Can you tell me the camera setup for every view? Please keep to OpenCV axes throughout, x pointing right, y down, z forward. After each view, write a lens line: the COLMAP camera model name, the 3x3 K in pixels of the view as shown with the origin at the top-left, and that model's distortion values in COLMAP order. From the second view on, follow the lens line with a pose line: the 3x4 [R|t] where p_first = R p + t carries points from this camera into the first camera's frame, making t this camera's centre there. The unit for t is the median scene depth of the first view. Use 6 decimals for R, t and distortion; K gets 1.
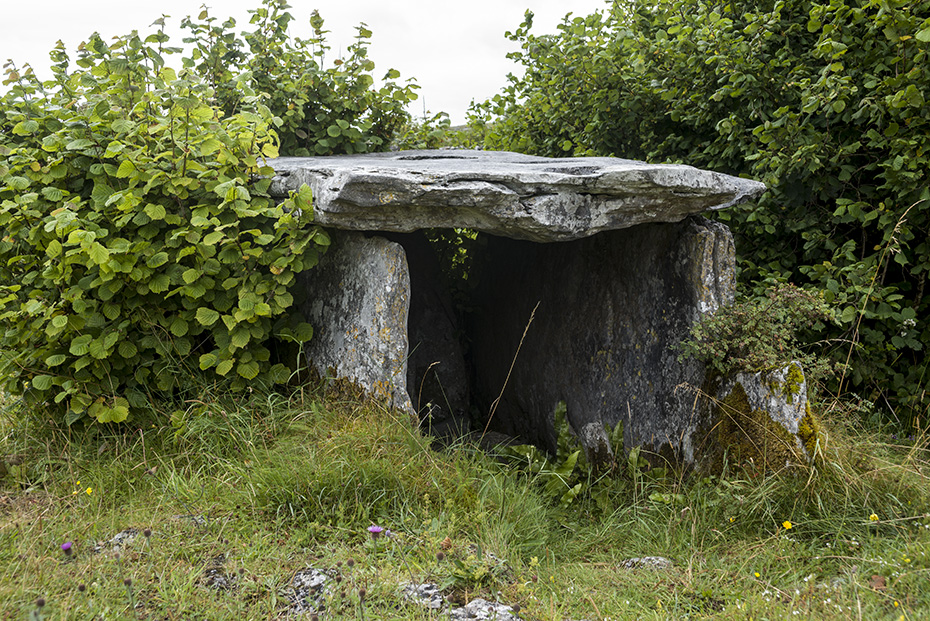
lens RADIAL K [[1221.4, 0, 465.0], [0, 1221.4, 310.5], [0, 0, 1]] dist [0.061198, 0.023837]
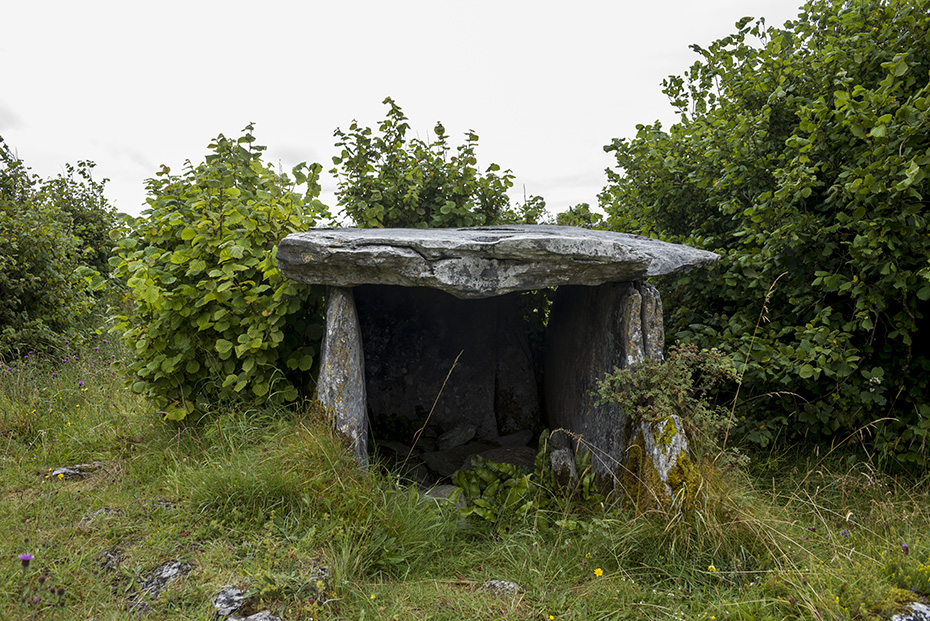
lens RADIAL K [[832.7, 0, 465.0], [0, 832.7, 310.5], [0, 0, 1]] dist [-0.072112, 0.003320]
pose [[0.960049, 0.040685, -0.276857, 0.255174], [-0.049517, 0.998461, -0.024981, -0.021731], [0.275414, 0.037692, 0.960586, 0.202263]]
